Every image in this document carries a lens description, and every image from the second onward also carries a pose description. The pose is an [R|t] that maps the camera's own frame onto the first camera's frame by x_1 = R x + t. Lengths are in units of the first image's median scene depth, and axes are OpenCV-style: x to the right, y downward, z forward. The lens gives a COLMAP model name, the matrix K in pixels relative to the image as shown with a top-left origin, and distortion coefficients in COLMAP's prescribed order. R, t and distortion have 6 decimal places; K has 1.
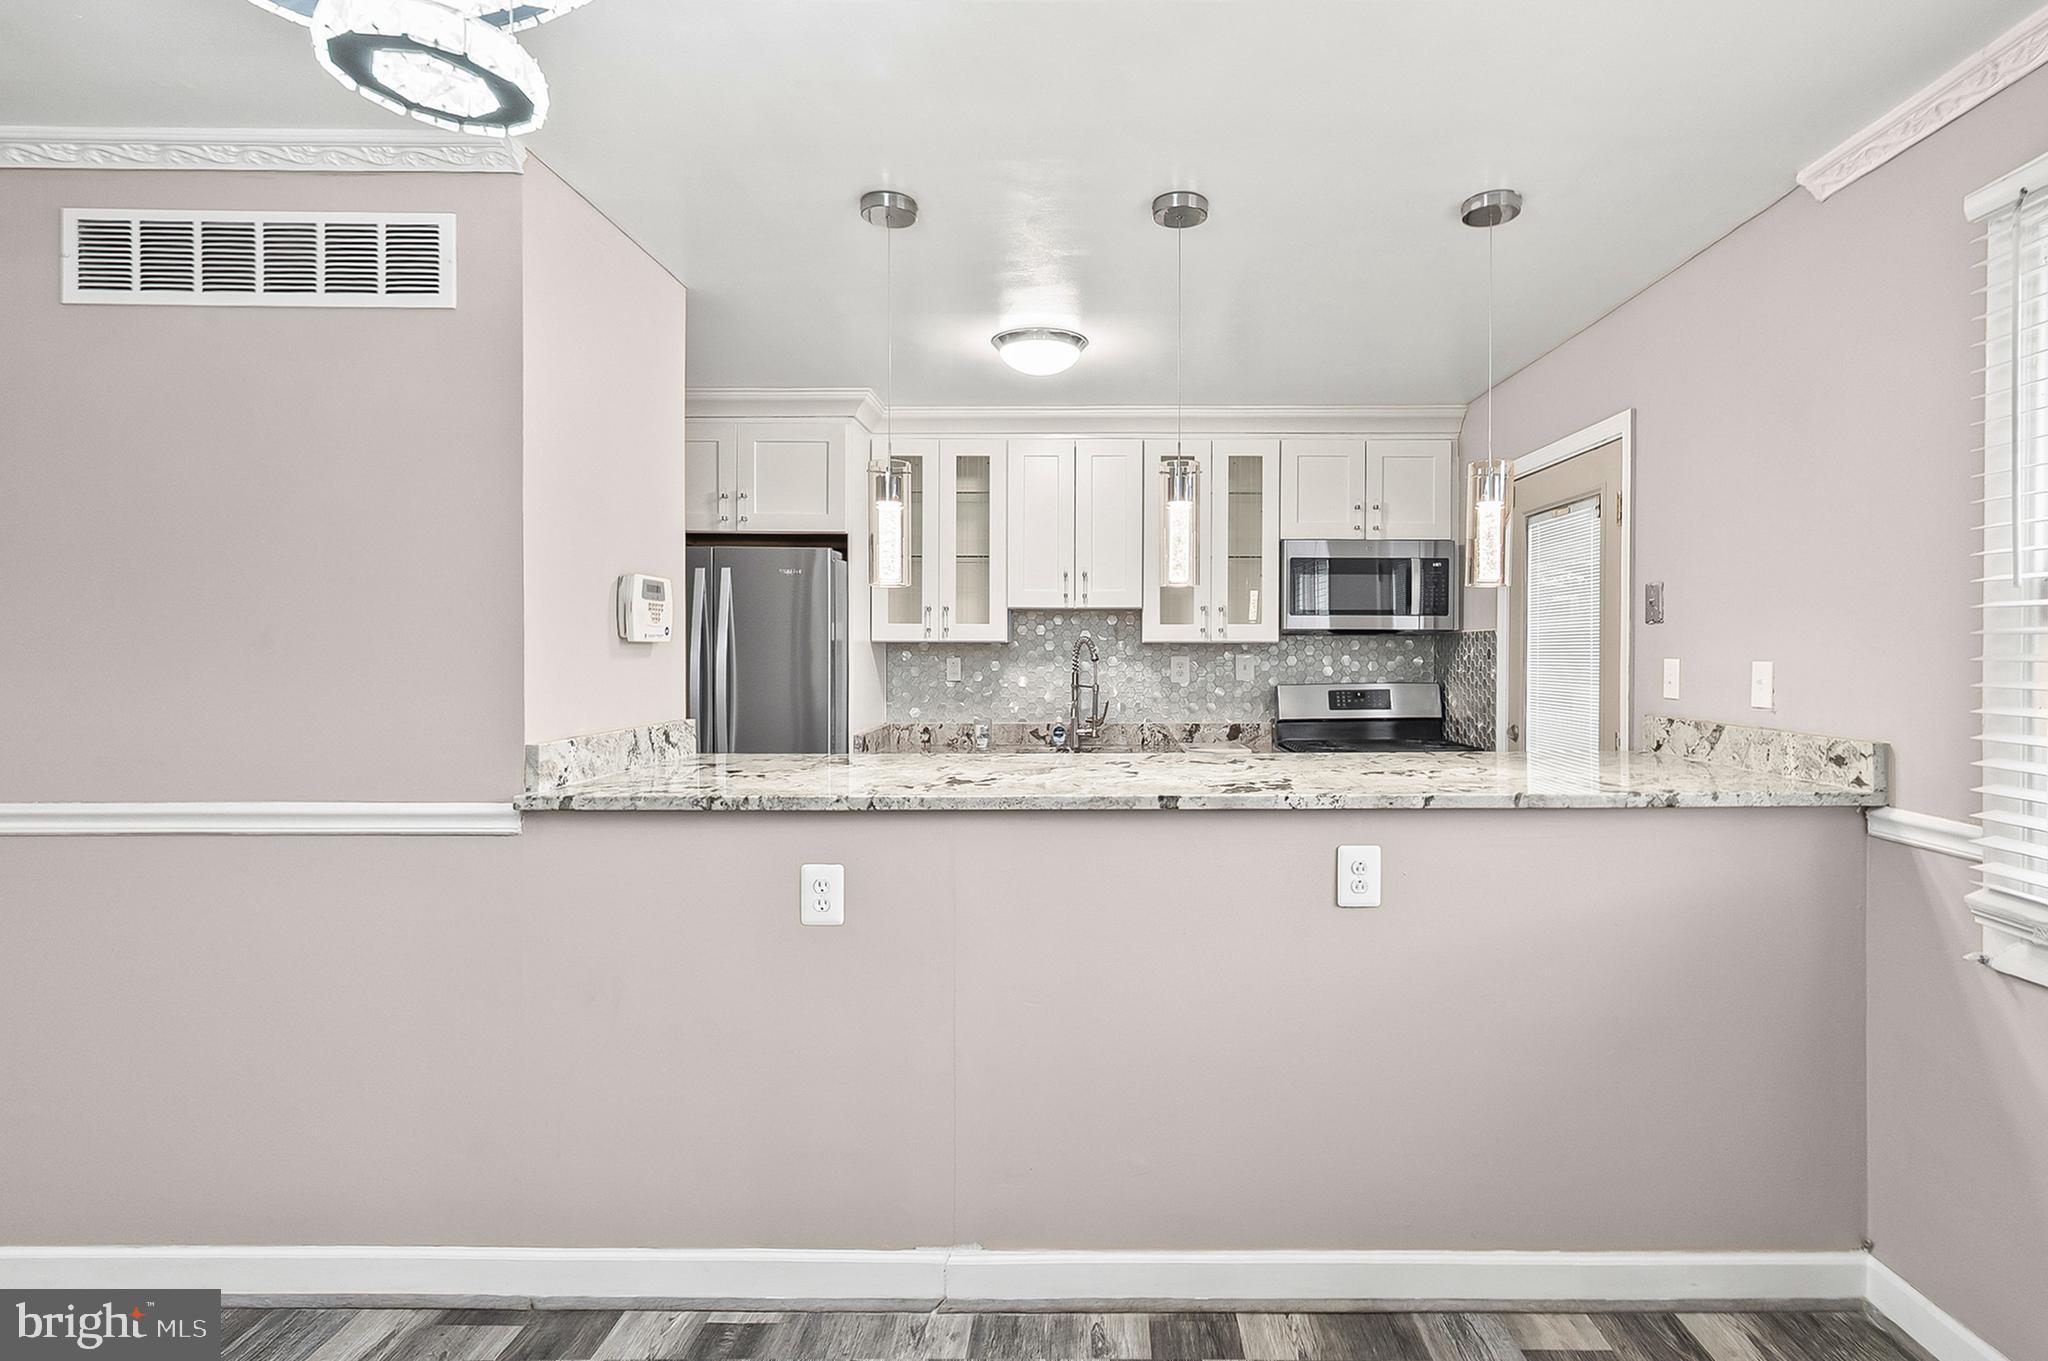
lens RADIAL K [[967.2, 0, 1088.8], [0, 967.2, 659.0], [0, 0, 1]] dist [-0.001438, 0.002242]
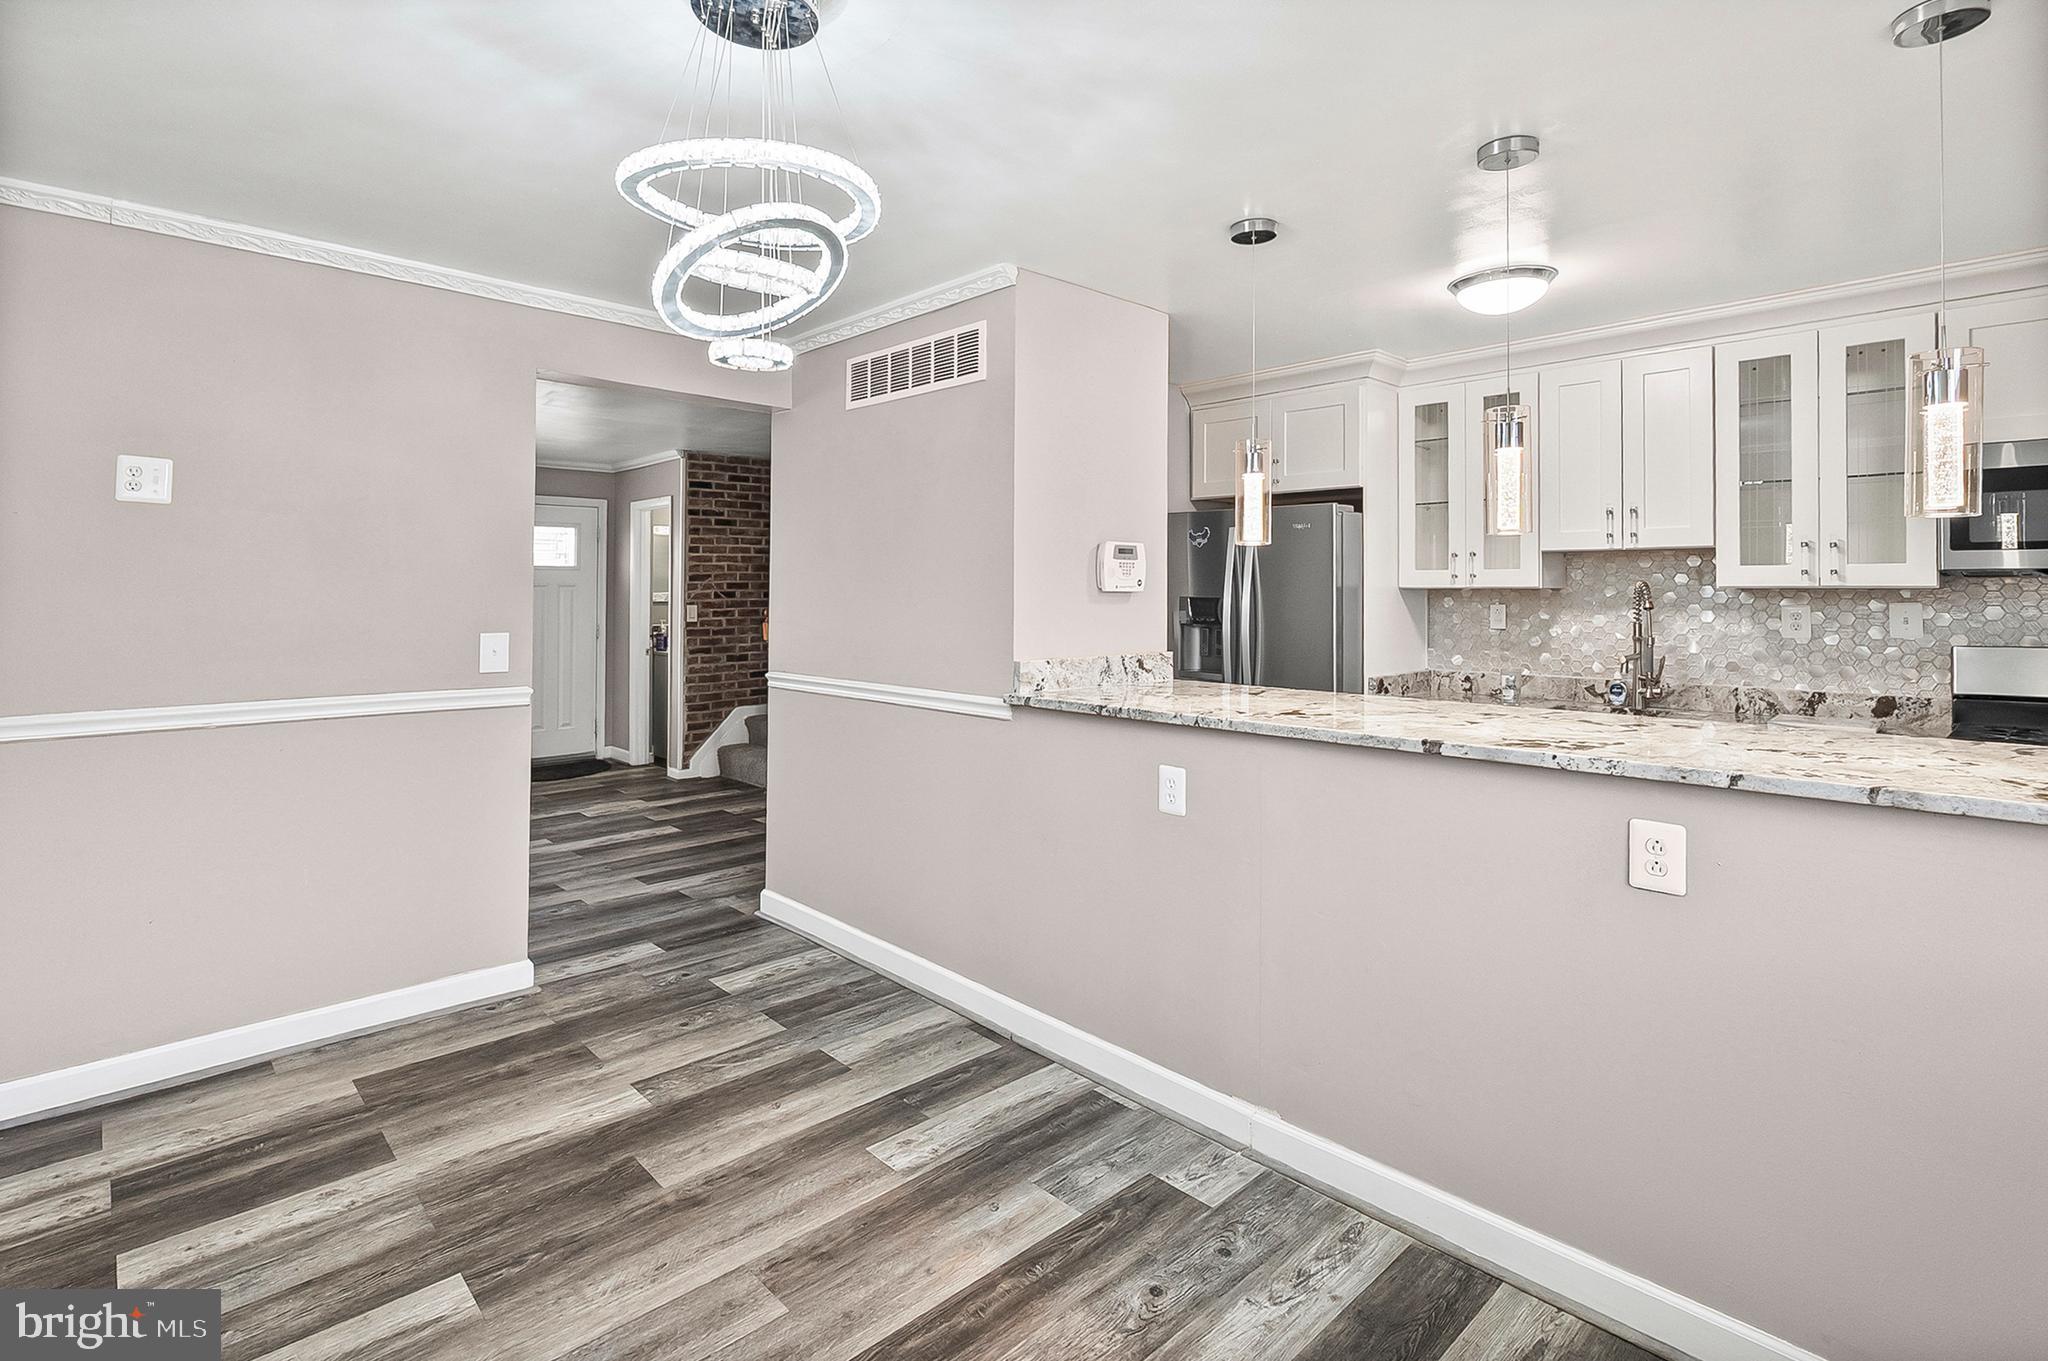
lens RADIAL K [[967.2, 0, 971.5], [0, 967.2, 573.7], [0, 0, 1]] dist [-0.001438, 0.002242]
pose [[0.671878, -0.015661, -0.740496, 0.403175], [-0.006282, 0.999620, -0.026842, -0.005164], [0.740635, 0.022686, 0.671525, -0.050779]]
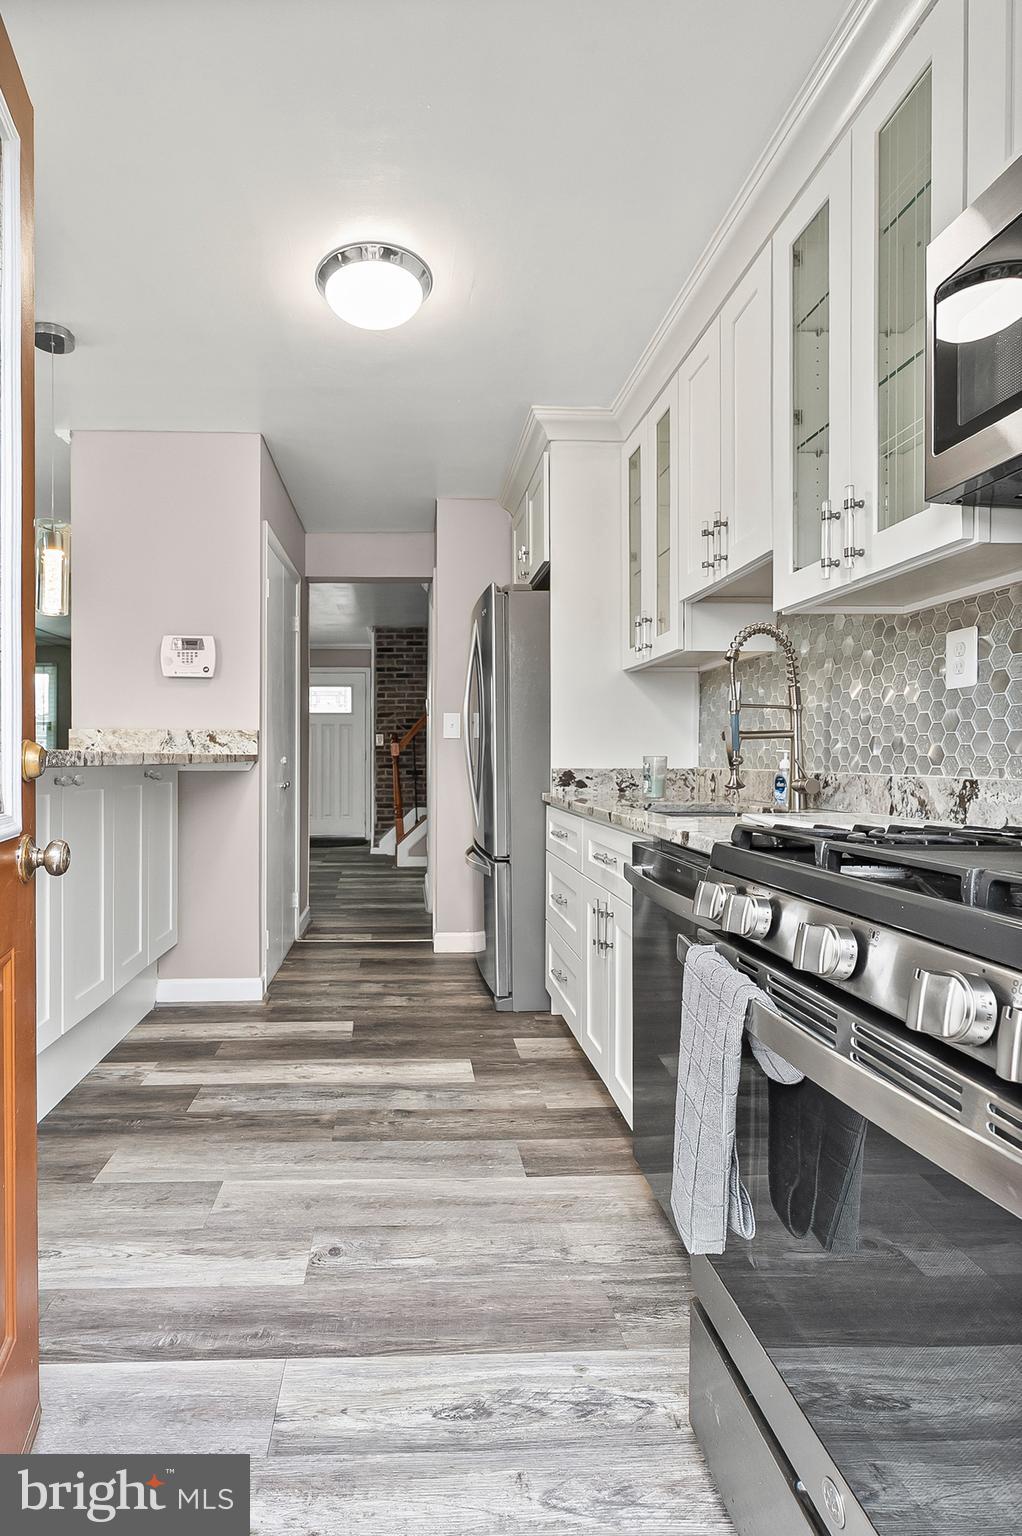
lens RADIAL K [[725.4, 0, 510.2], [0, 725.4, 765.4], [0, 0, 1]] dist [-0.001438, 0.002242]
pose [[0.038294, 0.001831, -0.999265, 0.788115], [-0.013307, 0.999911, 0.001323, 0.123278], [0.999178, 0.013247, 0.038315, 1.526151]]
